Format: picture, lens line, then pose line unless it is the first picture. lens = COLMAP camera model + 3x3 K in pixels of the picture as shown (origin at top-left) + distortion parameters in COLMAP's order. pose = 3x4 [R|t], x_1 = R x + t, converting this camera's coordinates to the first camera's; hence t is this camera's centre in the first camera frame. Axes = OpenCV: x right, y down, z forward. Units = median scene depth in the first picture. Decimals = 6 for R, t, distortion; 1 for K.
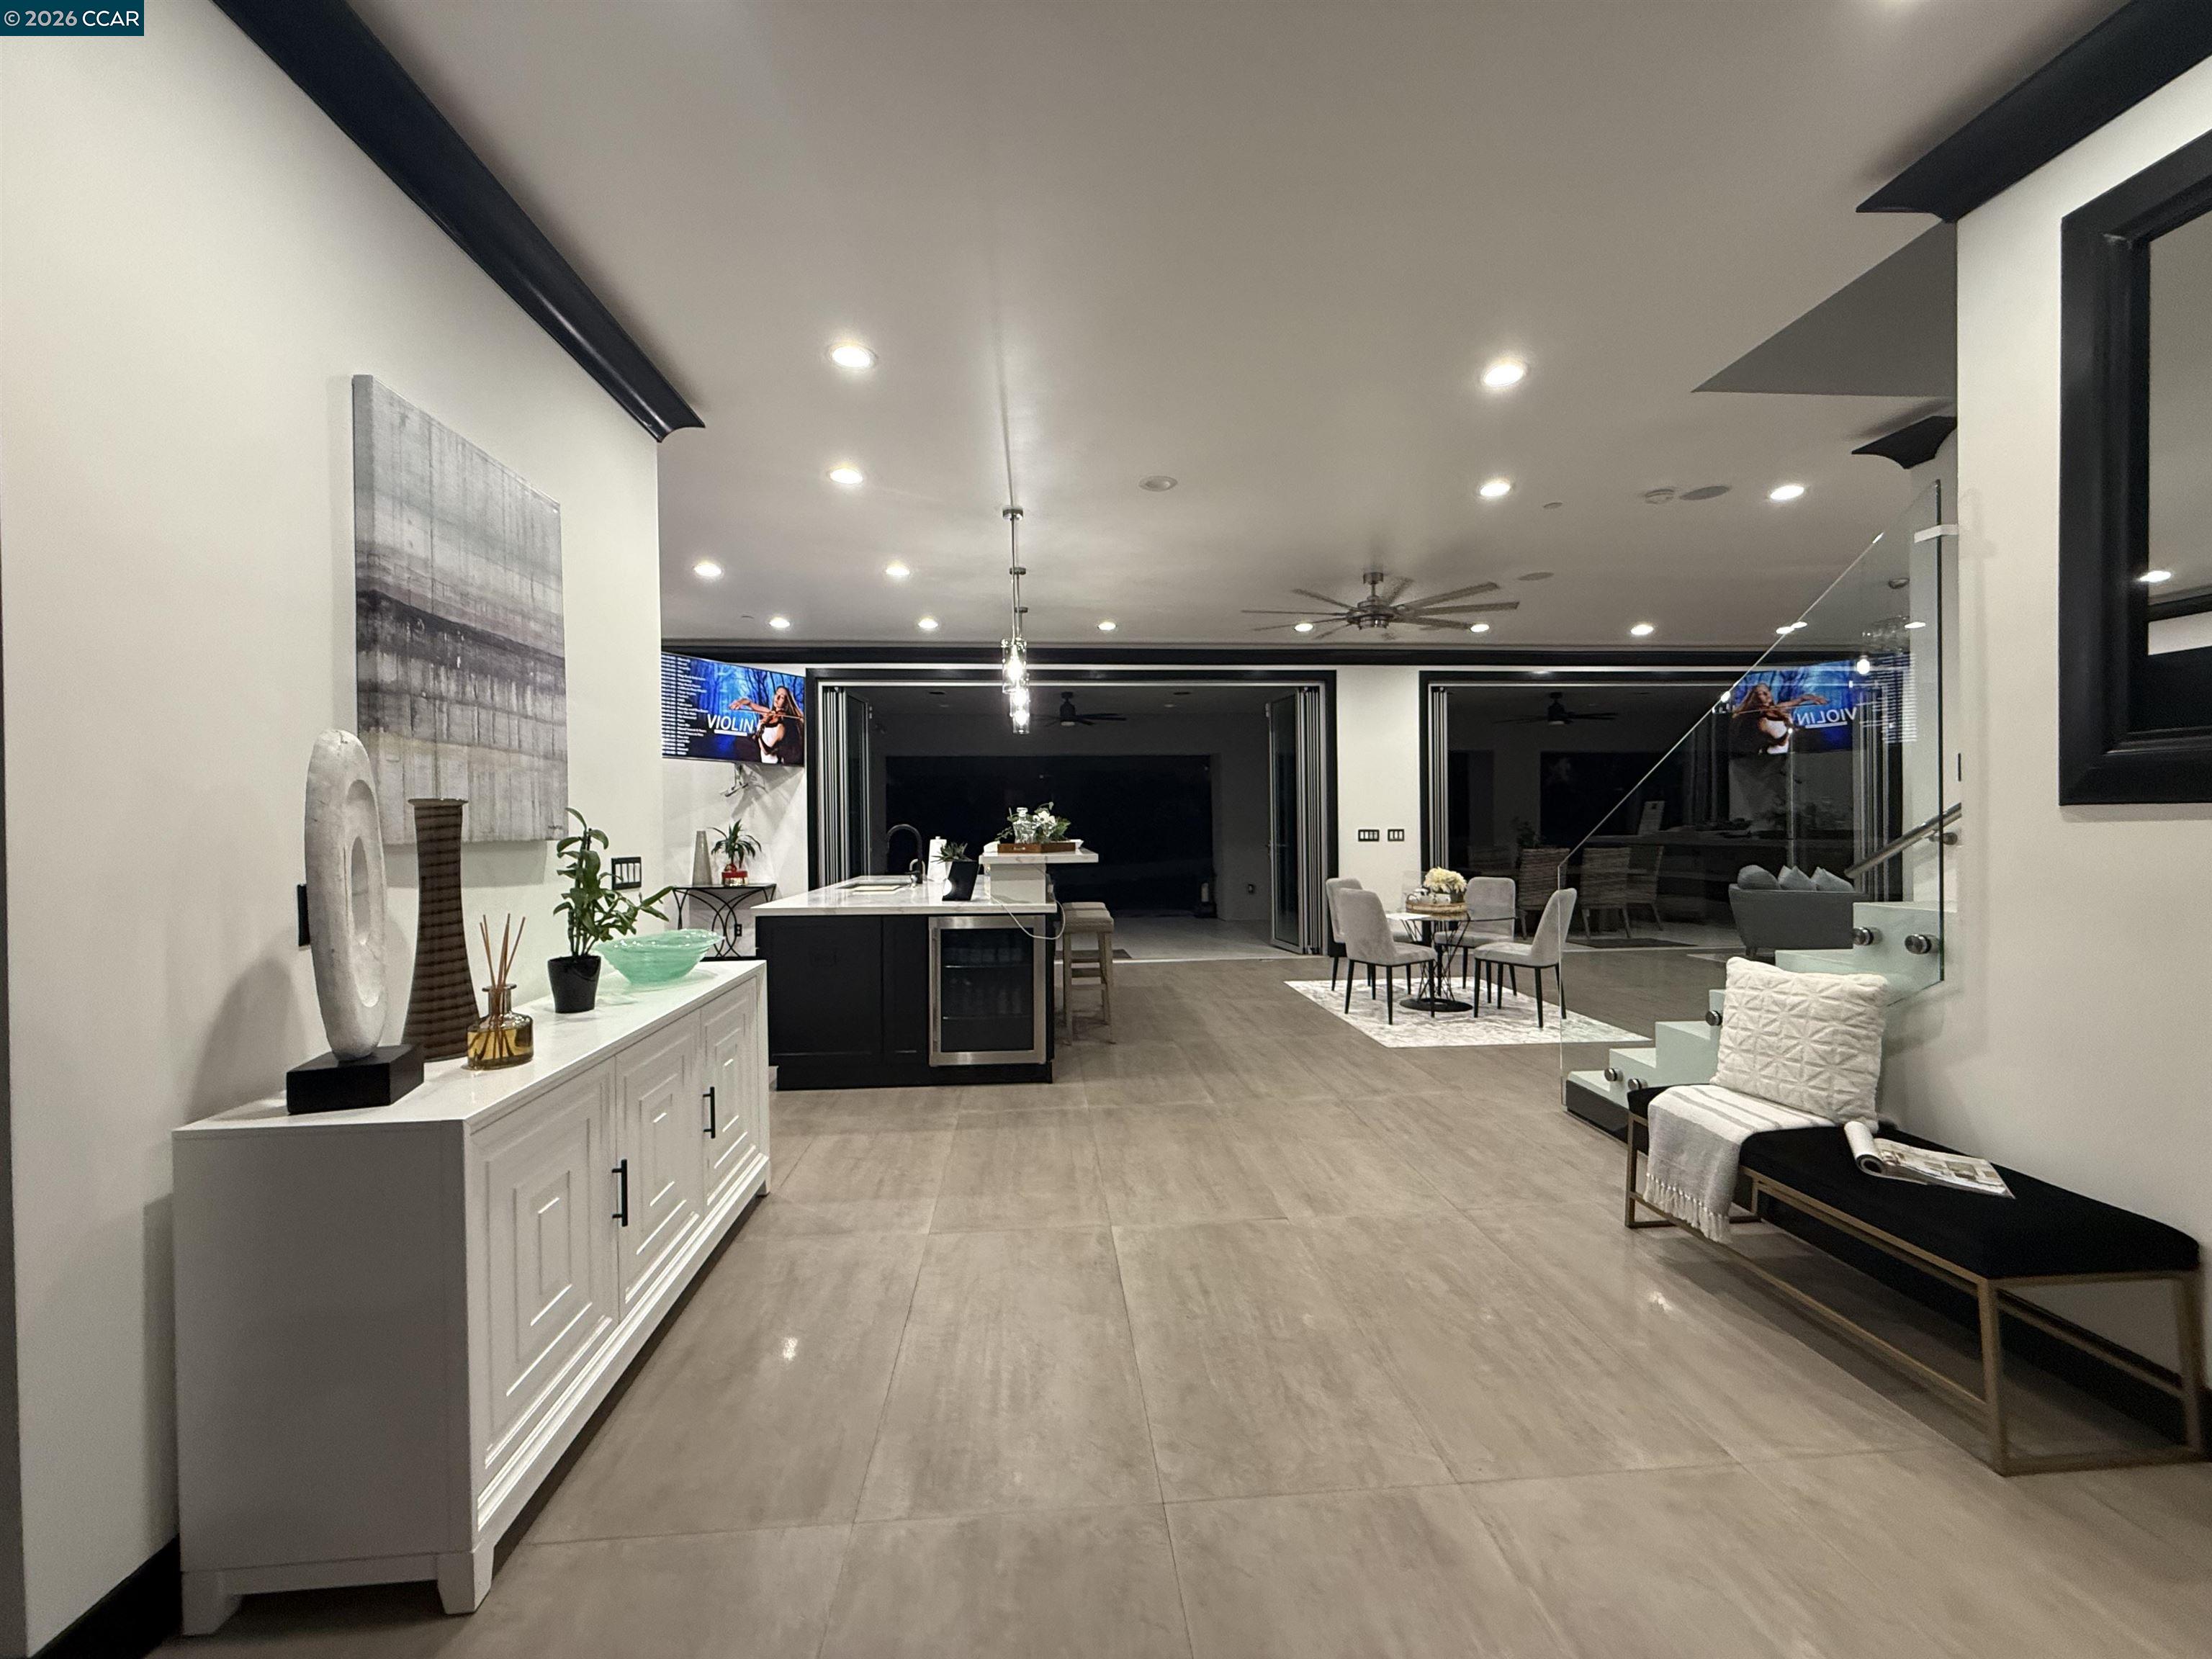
lens RADIAL K [[883.6, 0, 1104.8], [0, 883.6, 831.1], [0, 0, 1]] dist [0.002556, 0.000557]
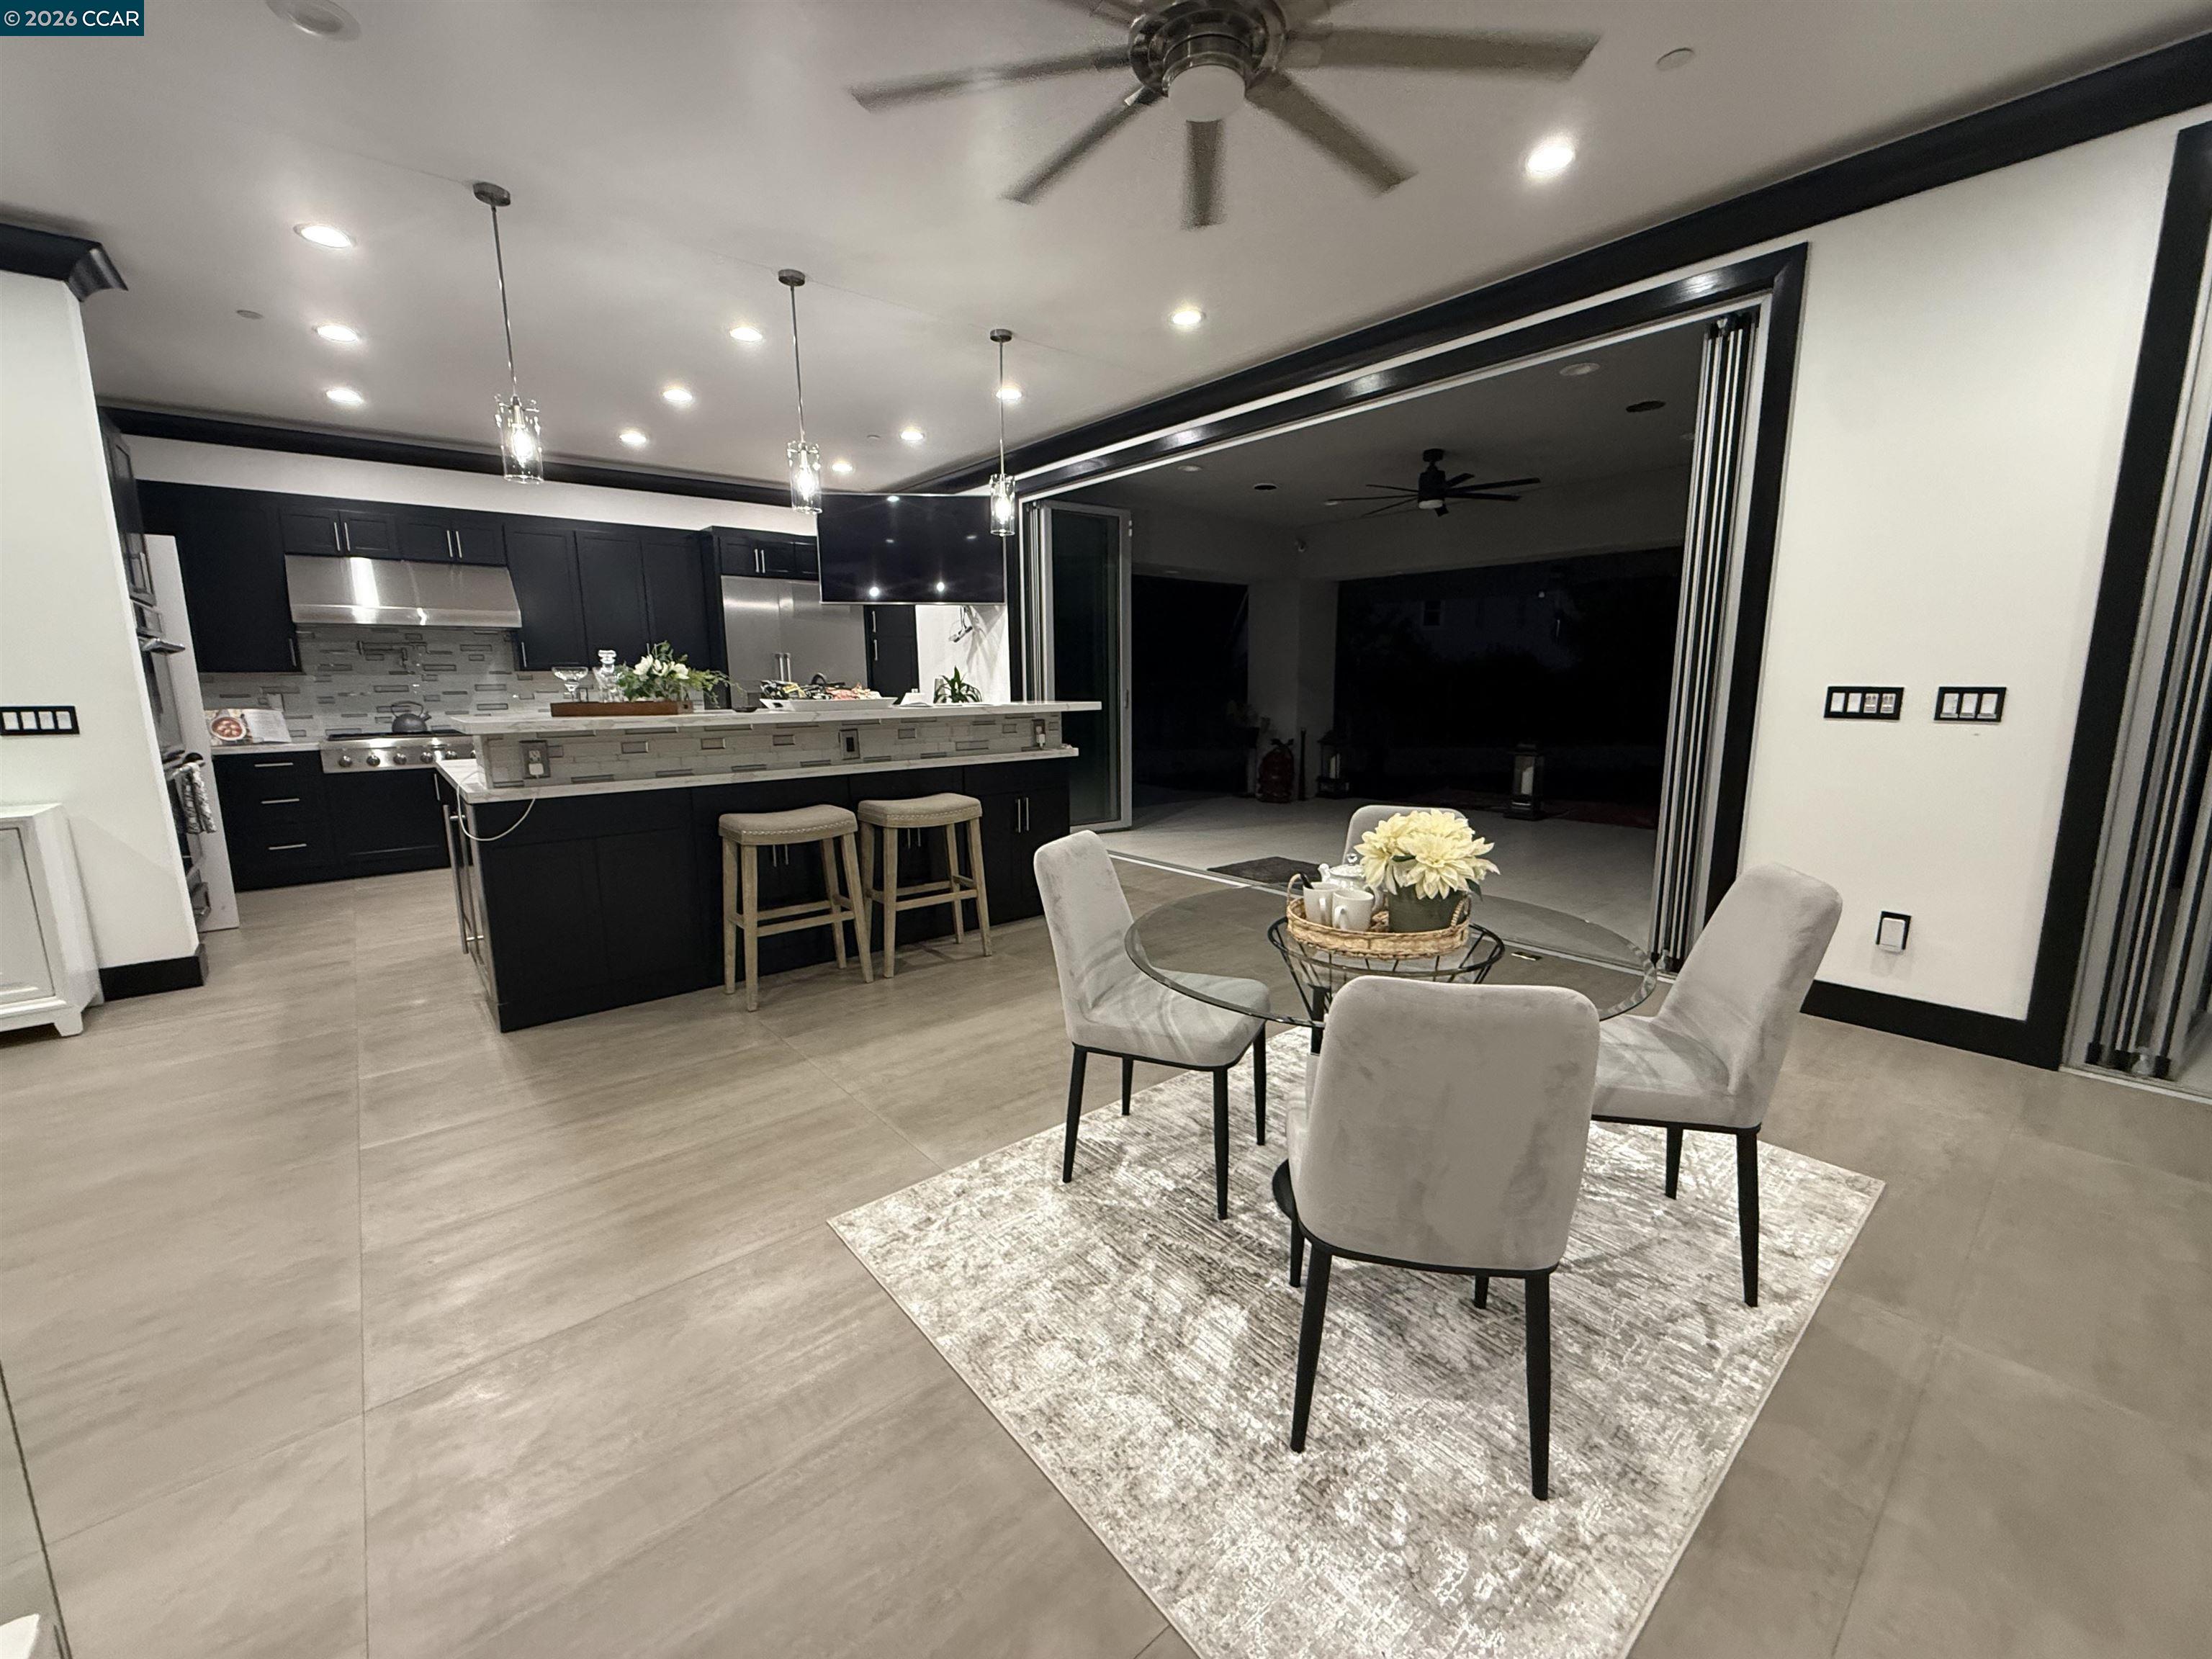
lens RADIAL K [[883.6, 0, 1110.8], [0, 883.6, 831.7], [0, 0, 1]] dist [0.002556, 0.000557]
pose [[0.583488, 0.145699, -0.798945, 0.447165], [-0.004523, 0.984343, 0.176205, -0.006227], [0.812109, -0.099200, 0.575012, 0.561819]]
